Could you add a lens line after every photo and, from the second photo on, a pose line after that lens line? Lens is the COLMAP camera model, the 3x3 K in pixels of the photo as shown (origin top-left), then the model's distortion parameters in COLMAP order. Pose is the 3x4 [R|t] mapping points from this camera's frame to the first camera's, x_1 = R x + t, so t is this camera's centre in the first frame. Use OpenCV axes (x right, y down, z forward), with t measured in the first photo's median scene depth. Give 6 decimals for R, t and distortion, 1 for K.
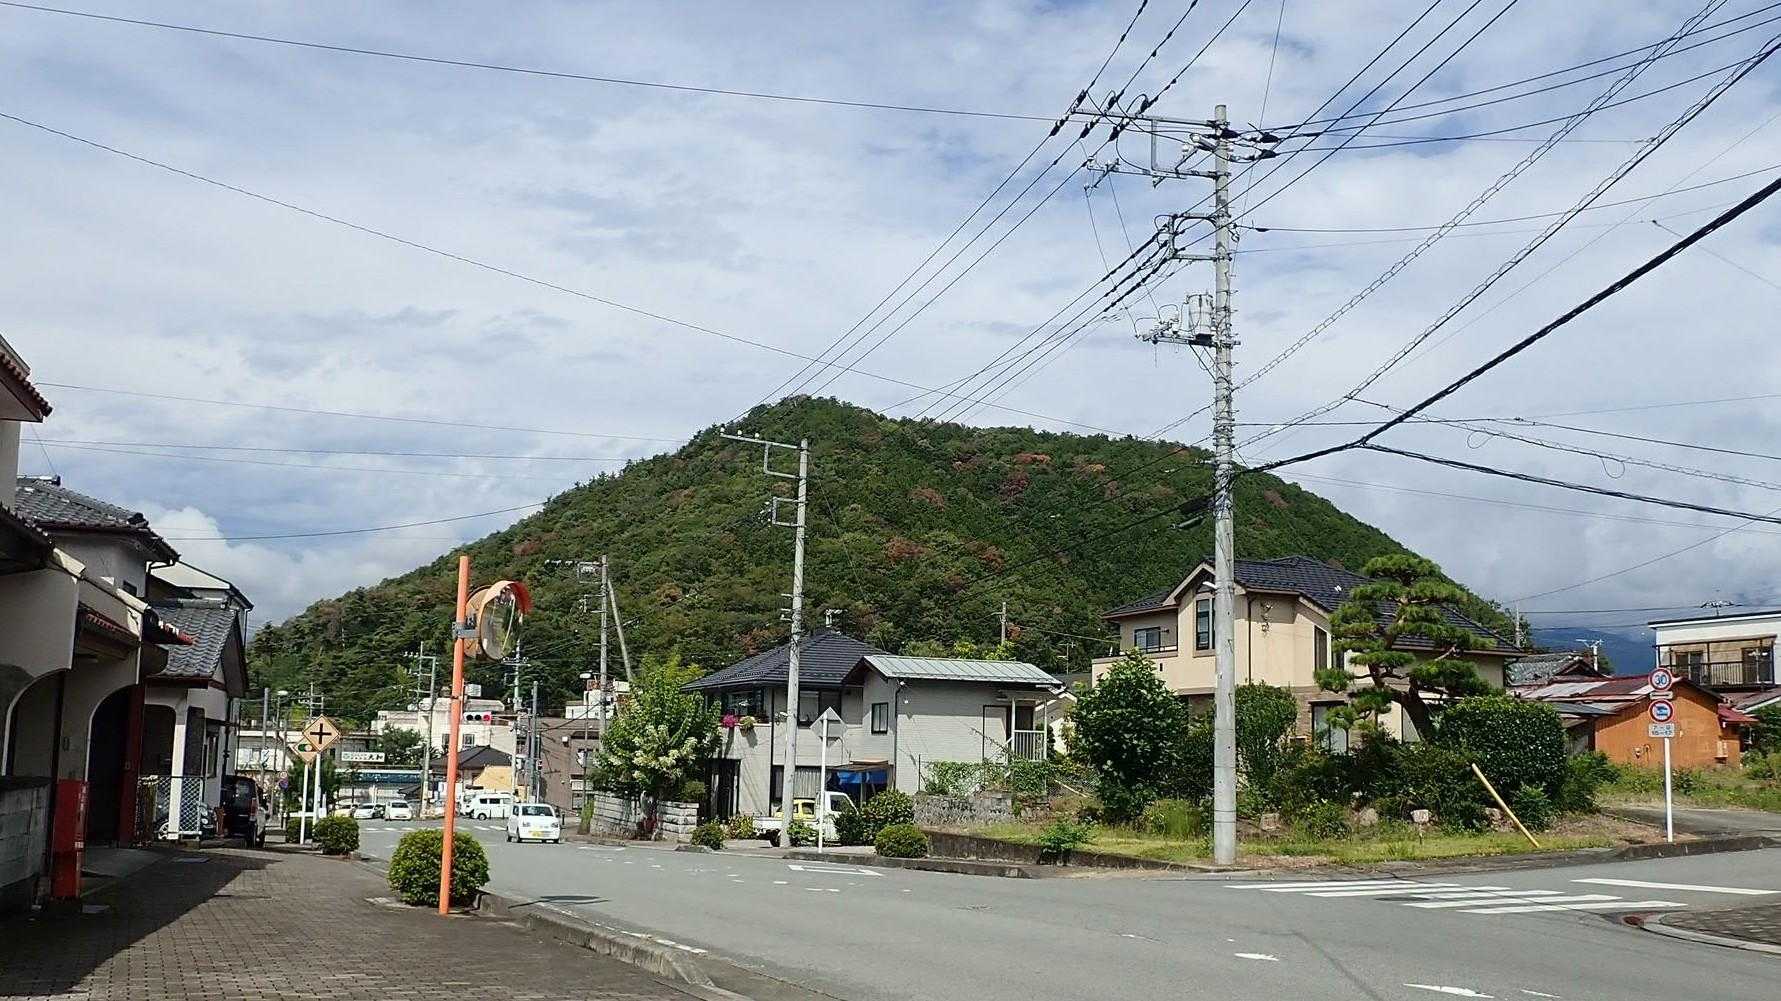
lens RADIAL K [[1873.4, 0, 890.5], [0, 1873.4, 500.5], [0, 0, 1]] dist [-0.019628, -0.022773]
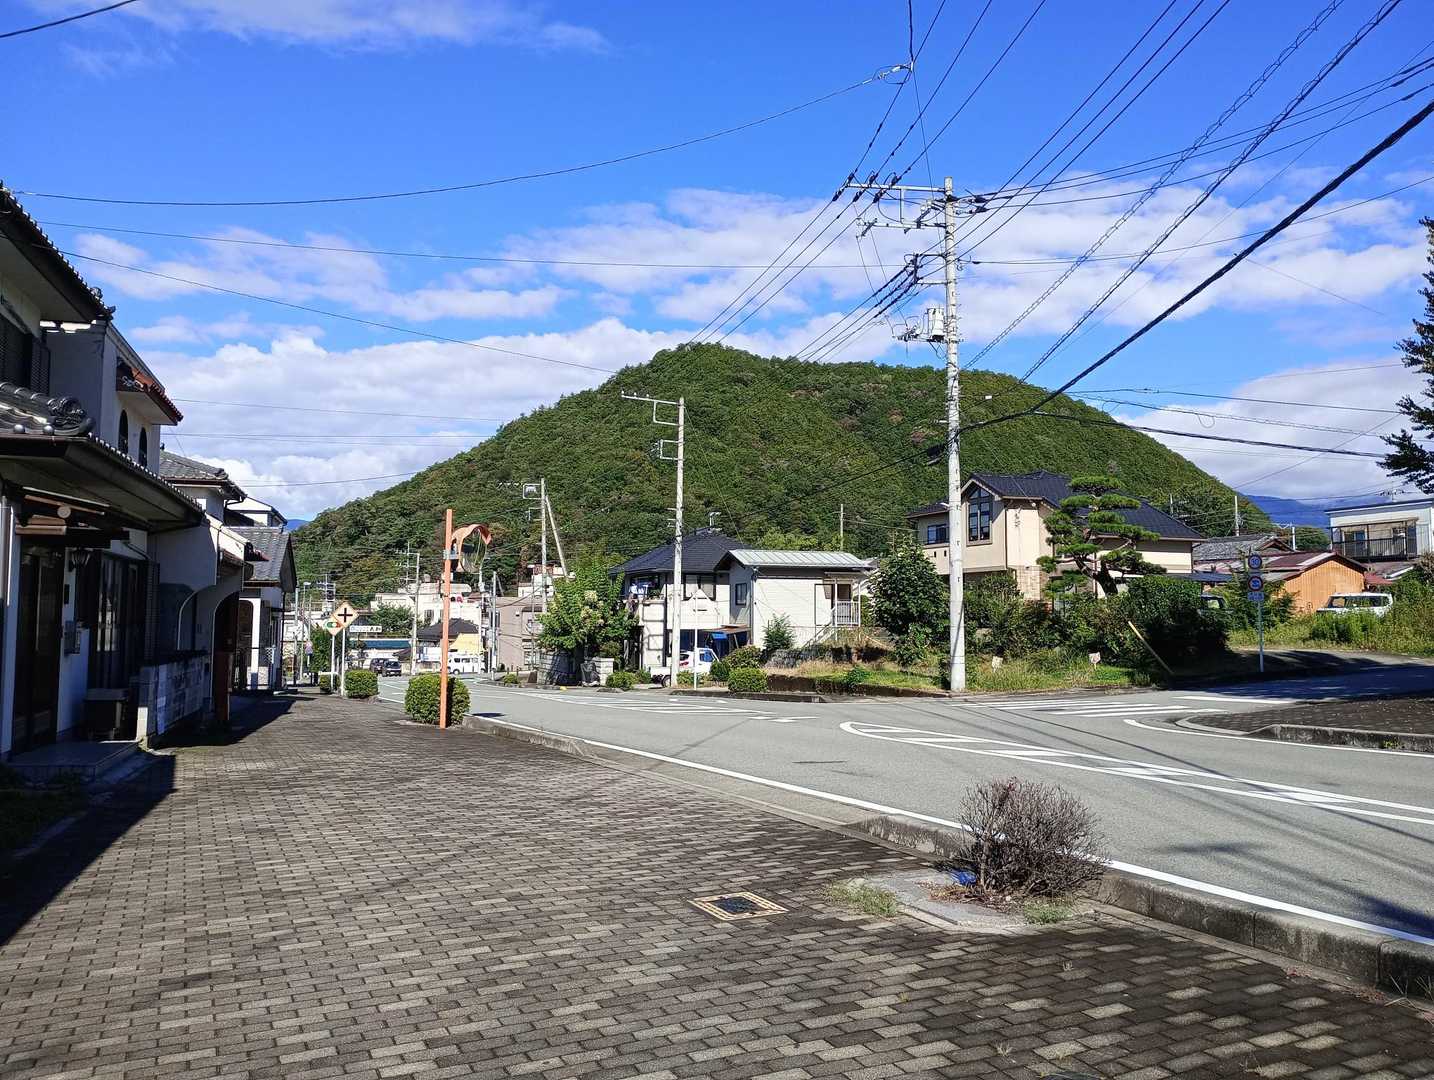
lens RADIAL K [[1064.5, 0, 664.7], [0, 1064.5, 508.5], [0, 0, 1]] dist [0.004455, 0.003824]
pose [[0.999329, -0.023734, -0.027880, -0.039084], [0.024394, 0.999424, 0.023582, 0.031986], [0.027304, -0.024247, 0.999333, 0.207479]]
